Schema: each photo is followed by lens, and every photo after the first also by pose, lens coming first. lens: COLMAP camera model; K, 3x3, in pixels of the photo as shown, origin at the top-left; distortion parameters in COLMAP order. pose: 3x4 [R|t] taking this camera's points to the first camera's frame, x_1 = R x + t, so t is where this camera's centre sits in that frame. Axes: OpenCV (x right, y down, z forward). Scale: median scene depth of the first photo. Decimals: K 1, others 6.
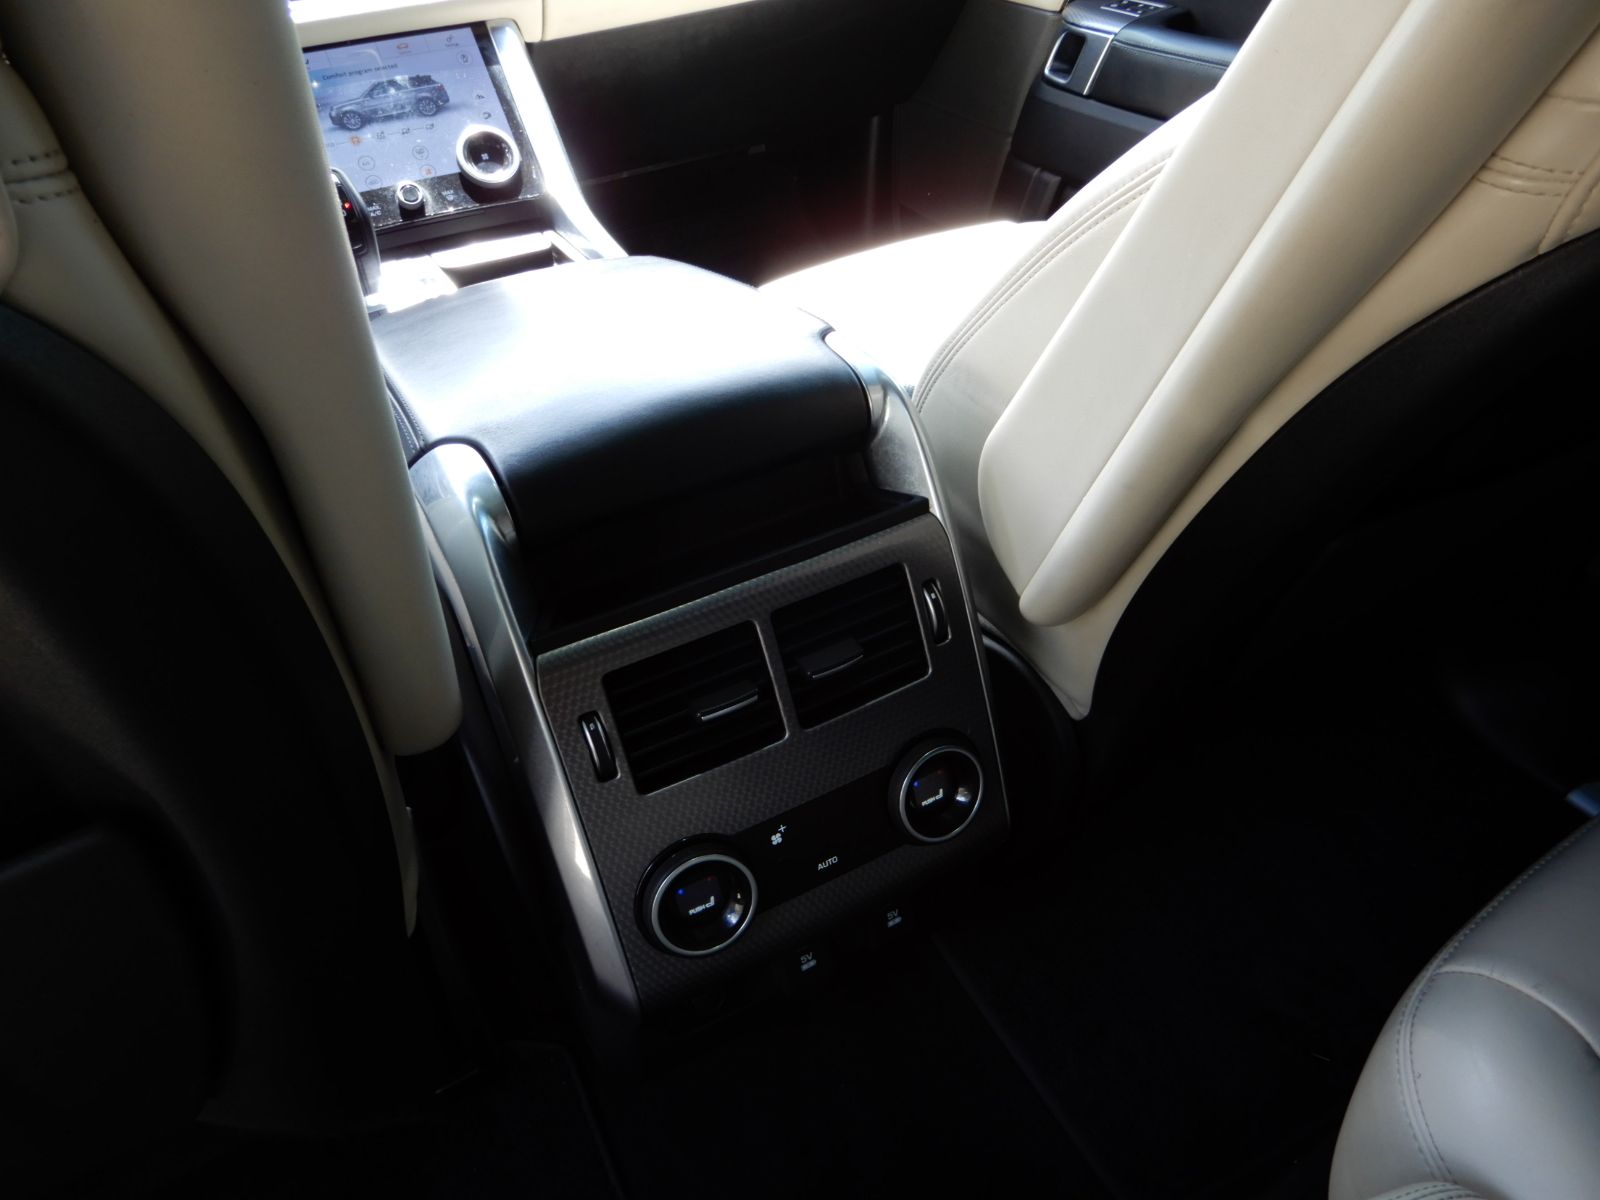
lens RADIAL K [[1138.8, 0, 804.0], [0, 1138.8, 597.5], [0, 0, 1]] dist [0.005543, -0.001929]
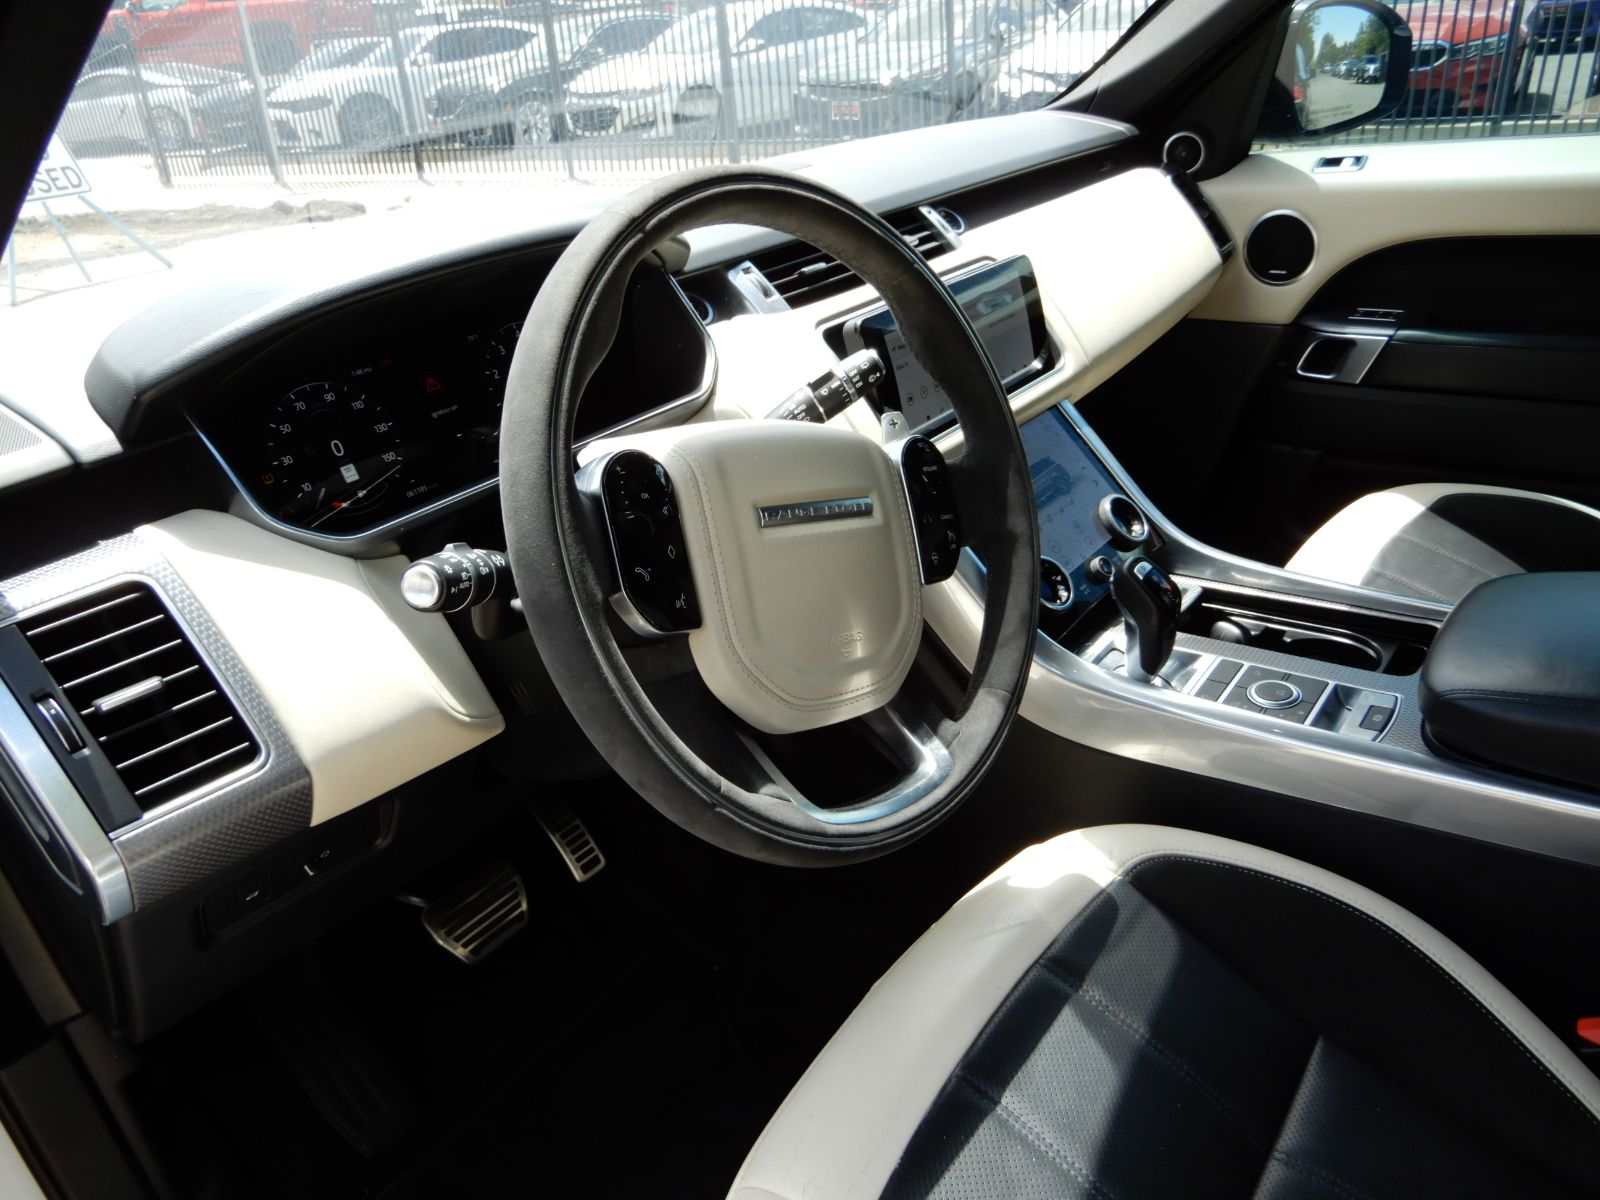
lens RADIAL K [[1128.2, 0, 806.7], [0, 1128.2, 604.3], [0, 0, 1]] dist [0.002064, -0.003108]
pose [[0.921394, -0.205537, 0.329830, -0.905705], [0.273295, 0.946081, -0.173900, -0.211400], [-0.276303, 0.250371, 0.927885, 0.134764]]
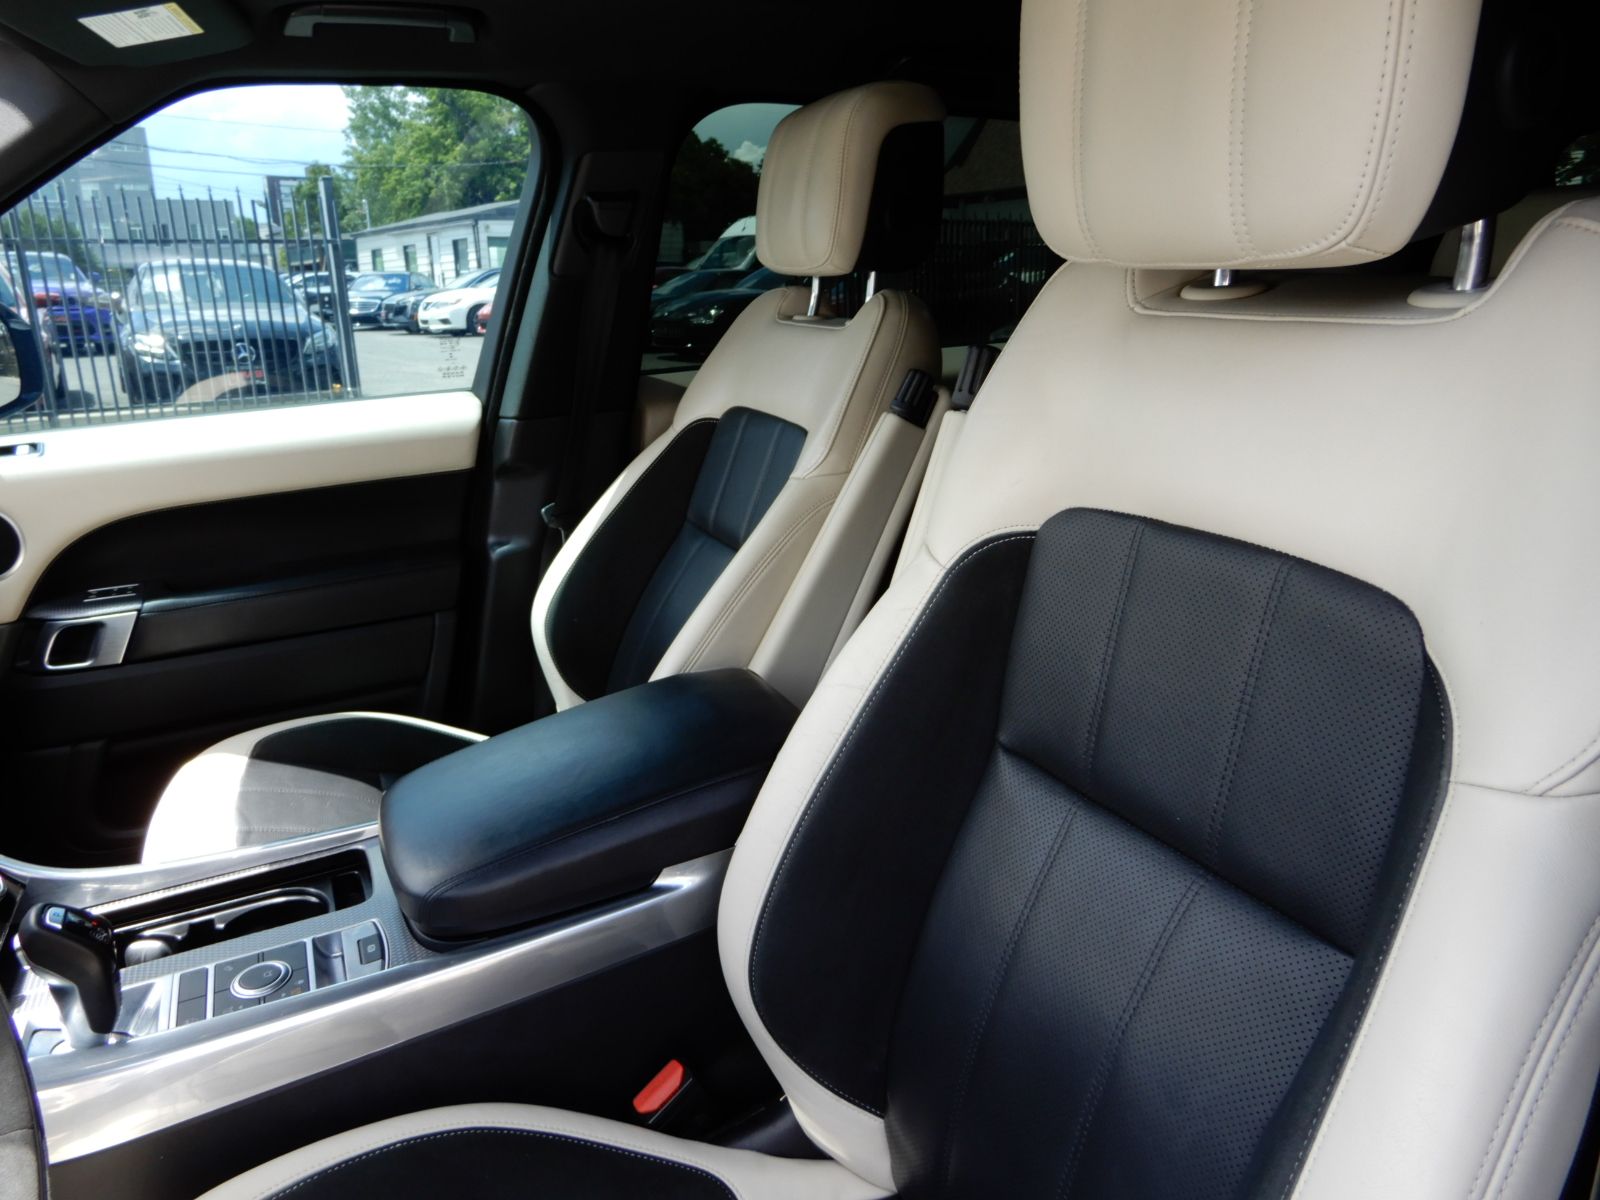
lens RADIAL K [[1132.9, 0, 793.8], [0, 1132.9, 597.0], [0, 0, 1]] dist [-0.000169, -0.002257]
pose [[0.074151, -0.245424, 0.966576, -0.976732], [0.632956, 0.760571, 0.144560, -0.280275], [-0.770628, 0.601081, 0.211739, 0.239235]]
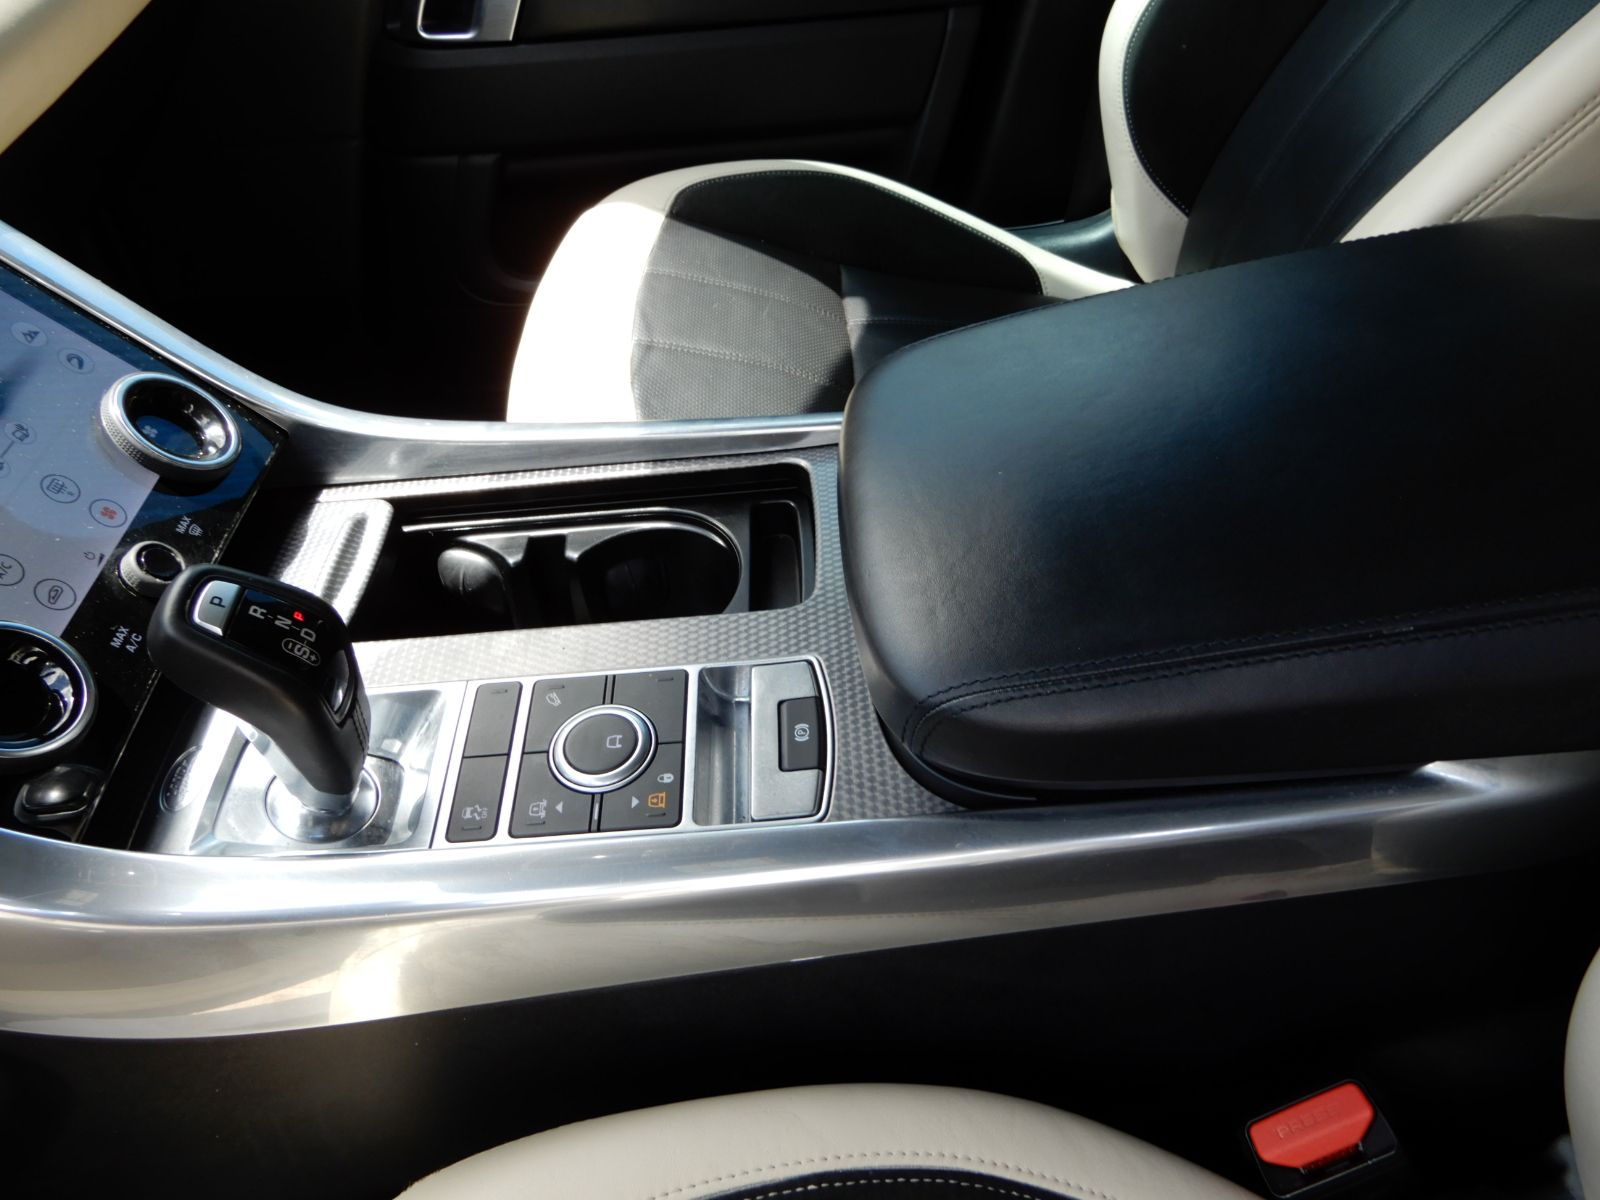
lens RADIAL K [[1134.7, 0, 803.7], [0, 1134.7, 597.5], [0, 0, 1]] dist [0.000013, -0.003285]
pose [[0.455315, -0.591178, 0.665731, -0.518007], [0.565144, 0.769688, 0.296973, -0.321921], [-0.687969, 0.241017, 0.684551, 0.504309]]
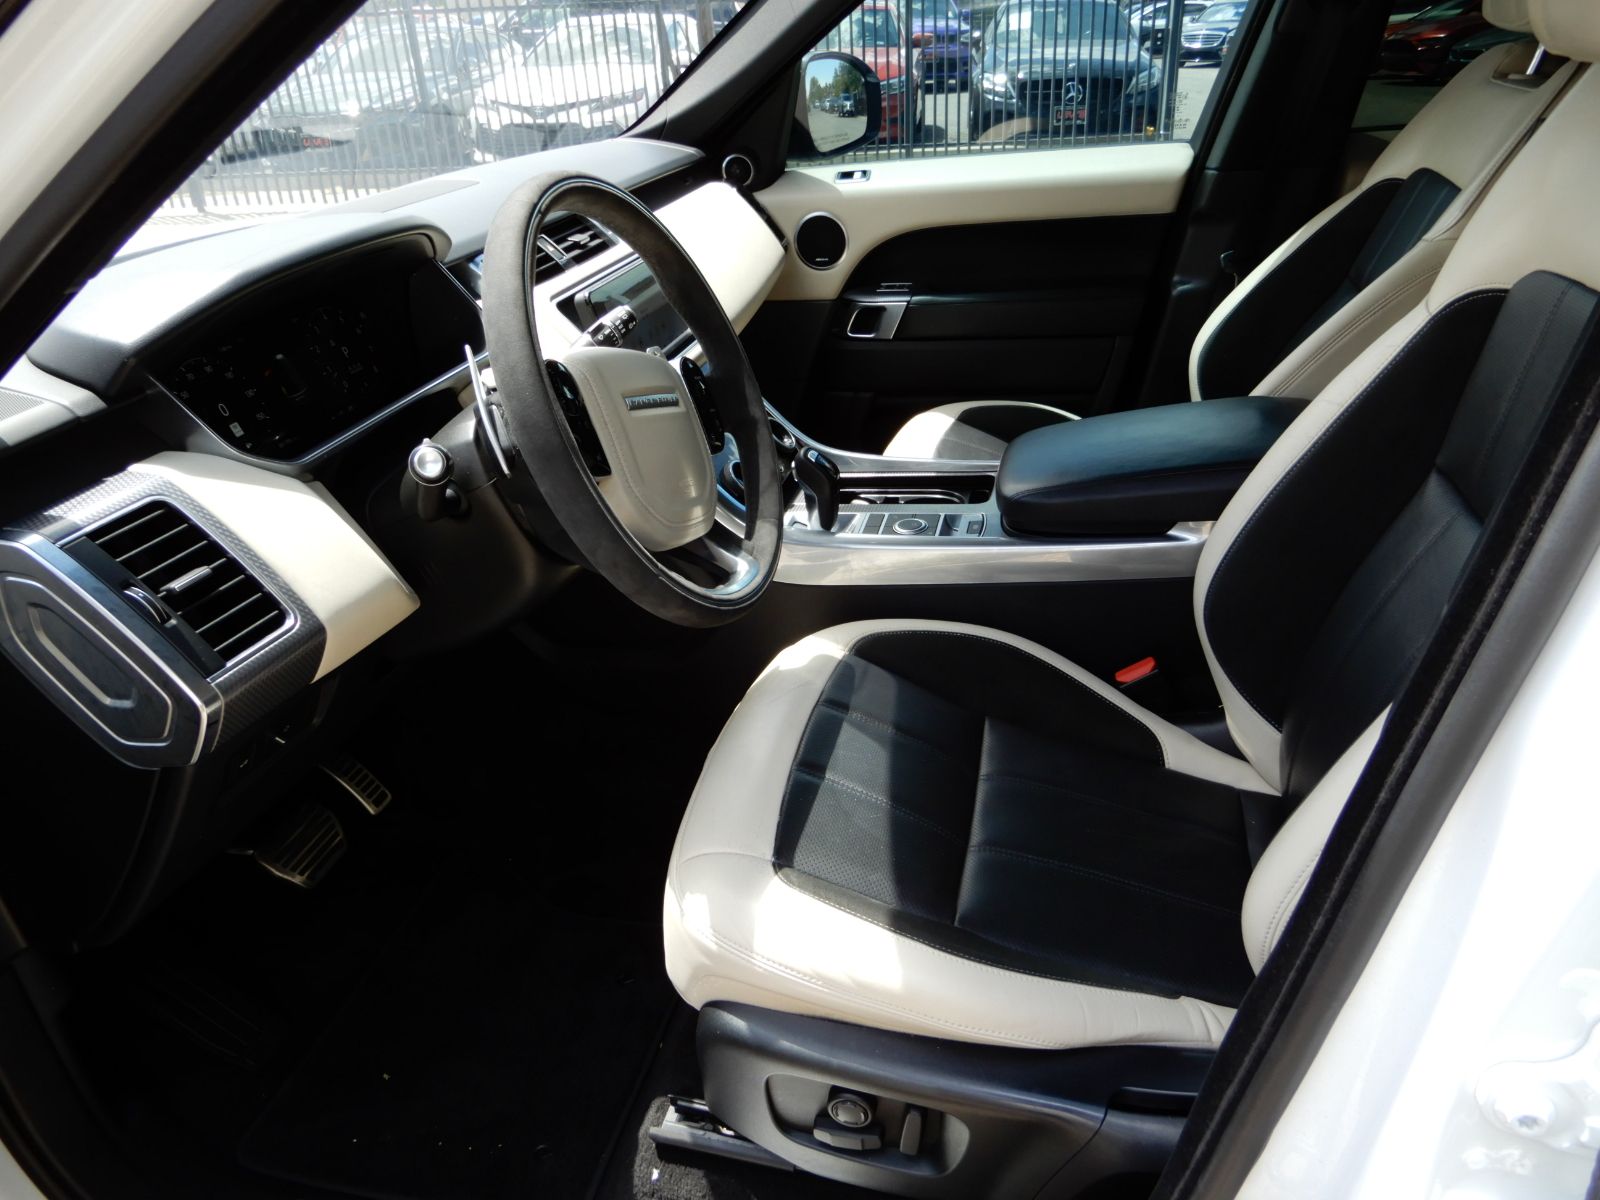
lens RADIAL K [[1117.2, 0, 799.2], [0, 1117.2, 604.8], [0, 0, 1]] dist [0.002450, -0.001274]
pose [[0.677971, -0.335648, 0.653985, -1.245571], [0.476073, 0.878367, -0.042725, -0.126950], [-0.560098, 0.340311, 0.755300, 0.000770]]
